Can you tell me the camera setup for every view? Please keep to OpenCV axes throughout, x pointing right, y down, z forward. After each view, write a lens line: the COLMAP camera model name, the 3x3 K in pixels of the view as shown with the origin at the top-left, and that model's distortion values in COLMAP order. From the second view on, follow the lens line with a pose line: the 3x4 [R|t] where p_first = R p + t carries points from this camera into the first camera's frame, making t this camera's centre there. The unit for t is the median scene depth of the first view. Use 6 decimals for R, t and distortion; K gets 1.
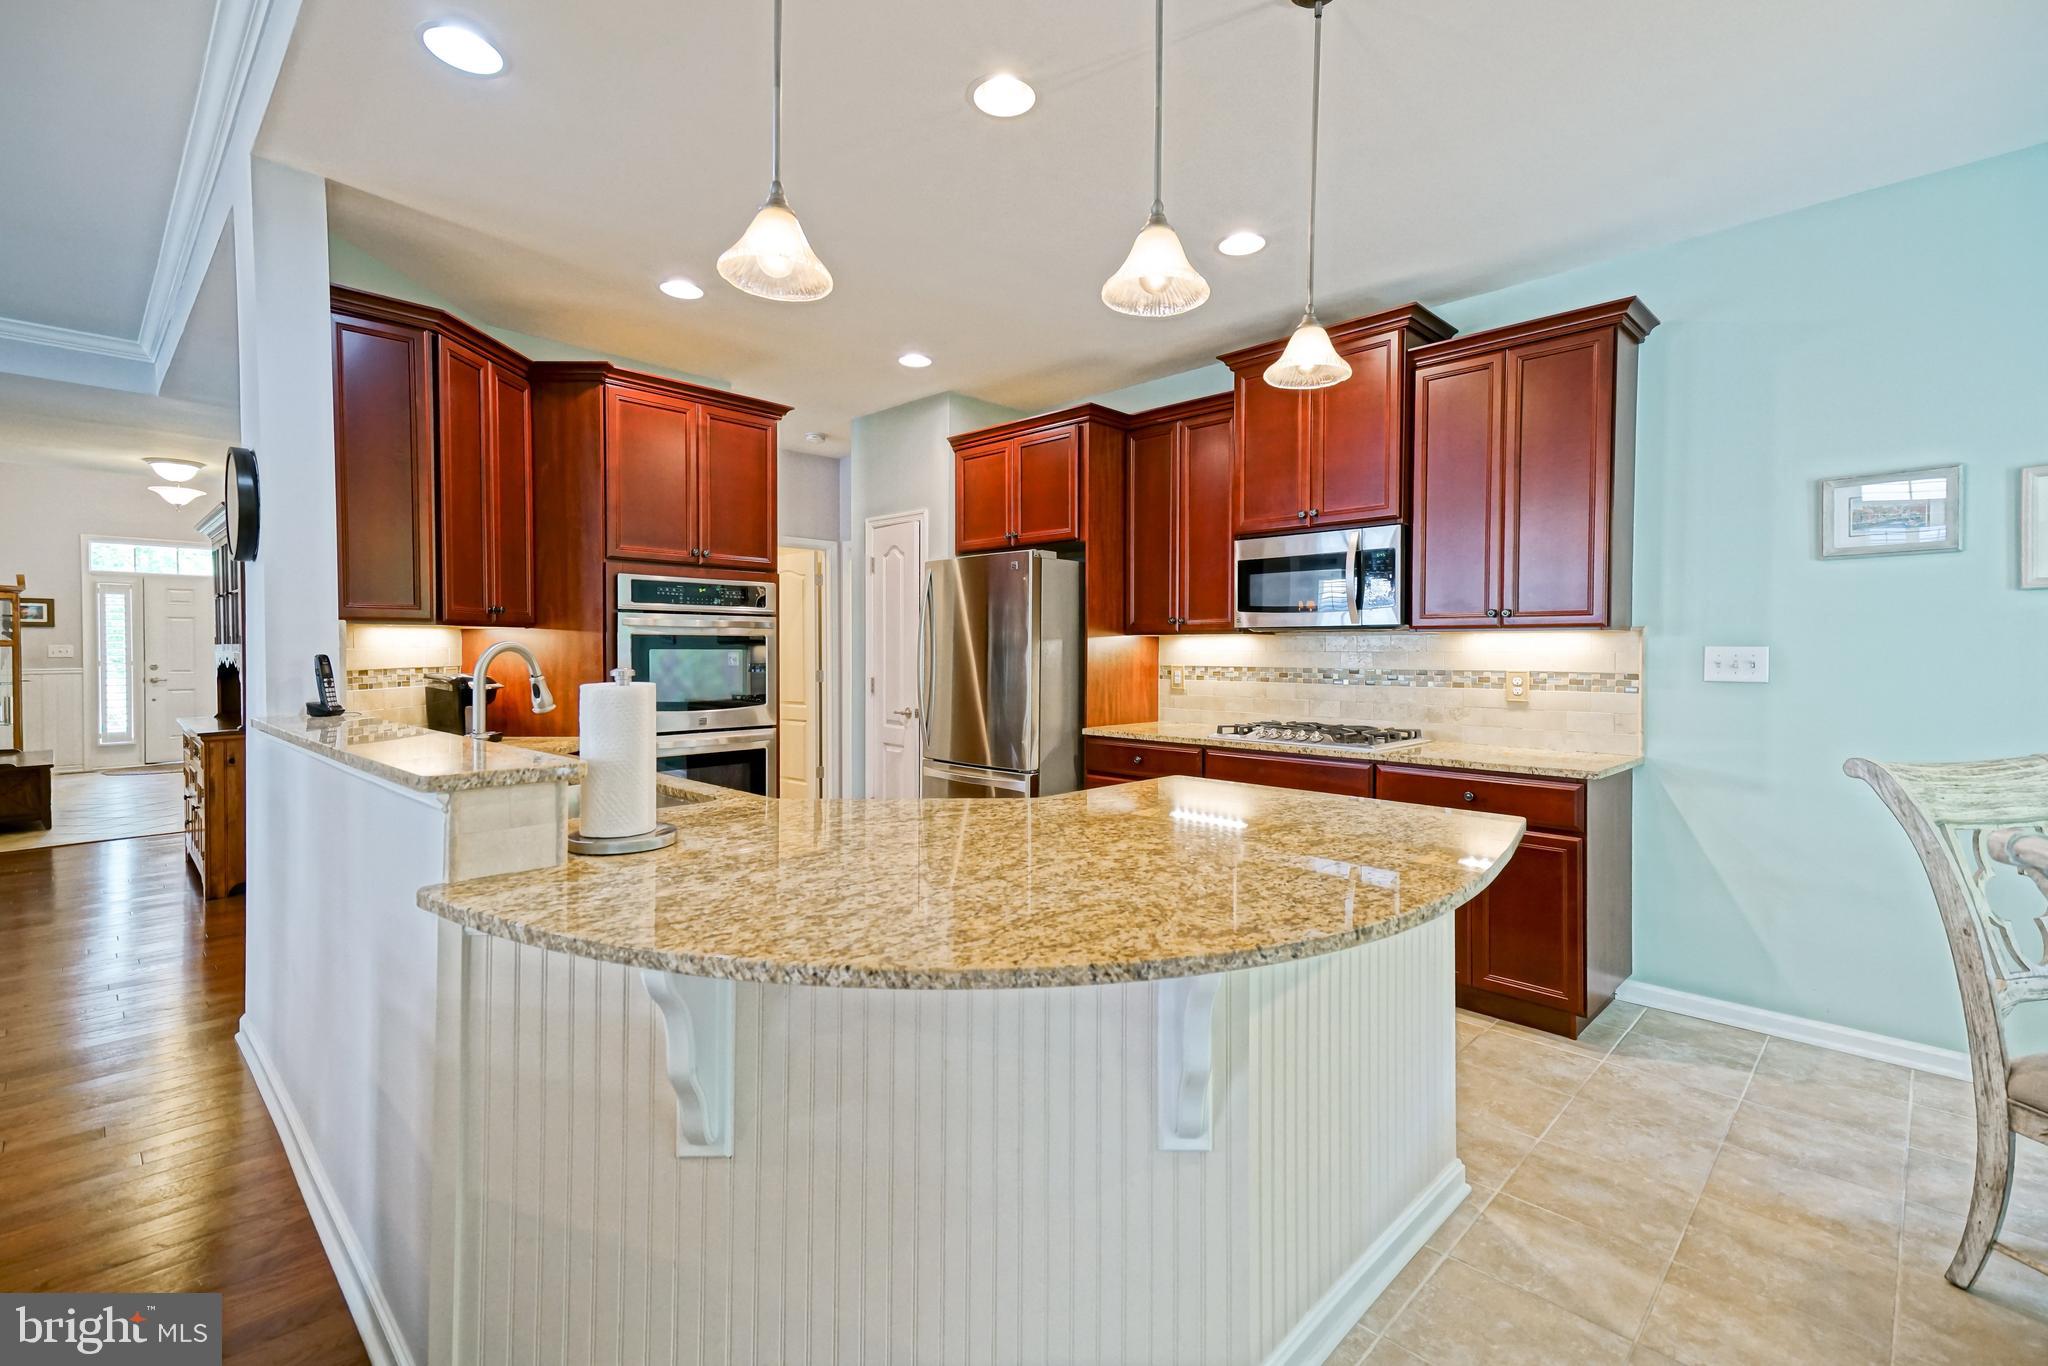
lens RADIAL K [[923.9, 0, 1030.6], [0, 923.9, 676.1], [0, 0, 1]] dist [0.003412, 0.000574]
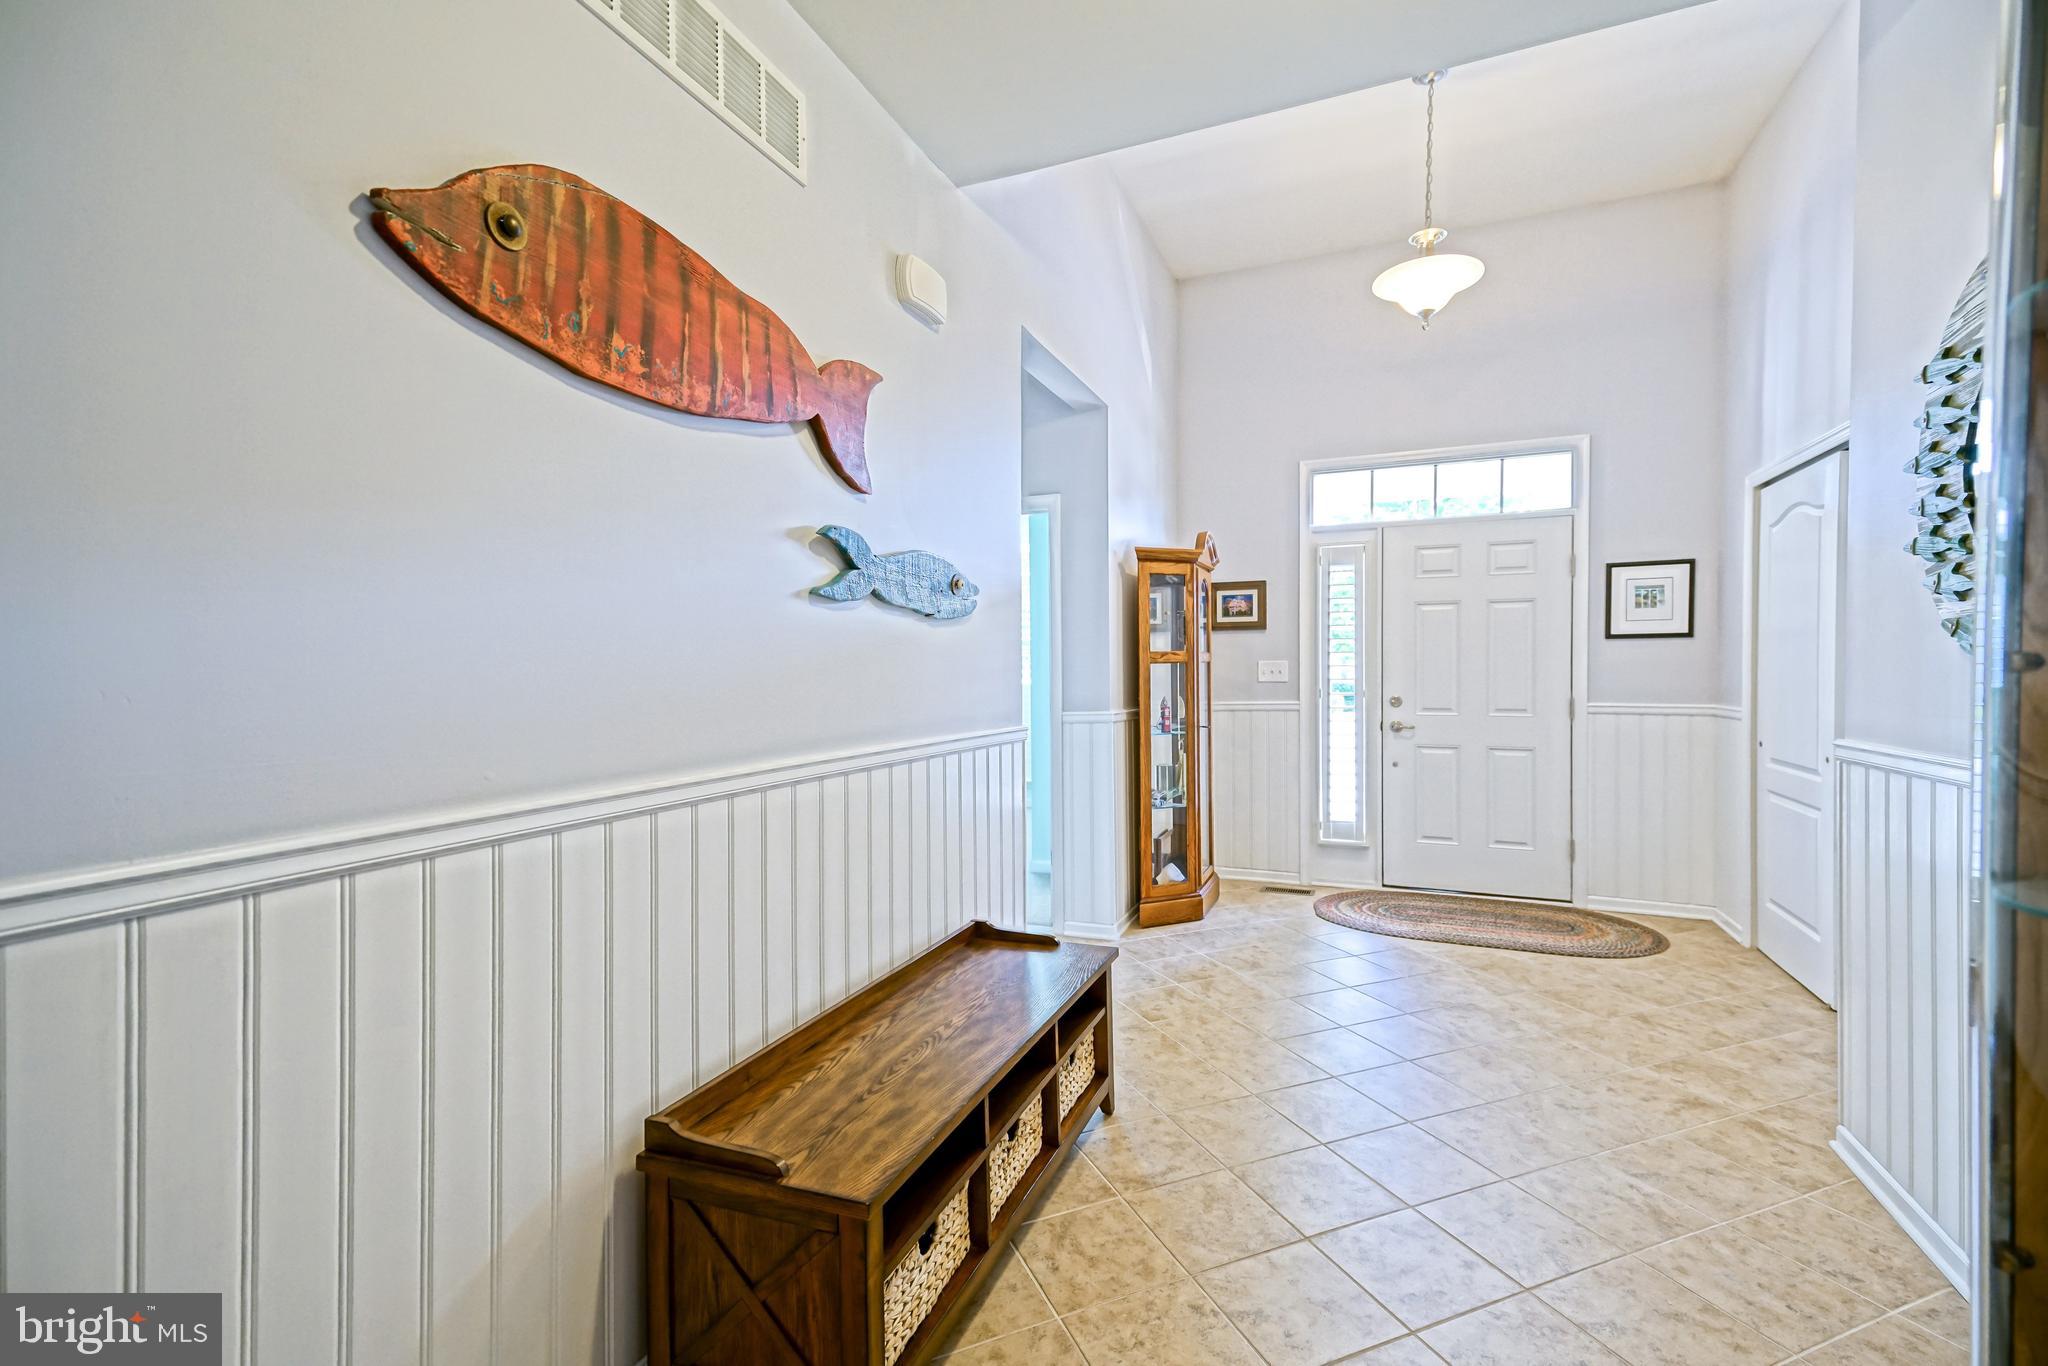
lens RADIAL K [[923.9, 0, 1027.6], [0, 923.9, 680.6], [0, 0, 1]] dist [0.003412, 0.000574]
pose [[0.371064, 0.001689, -0.928606, -0.561549], [-0.009867, 0.999949, -0.002124, -0.018071], [0.928555, 0.009950, 0.371061, 0.636393]]
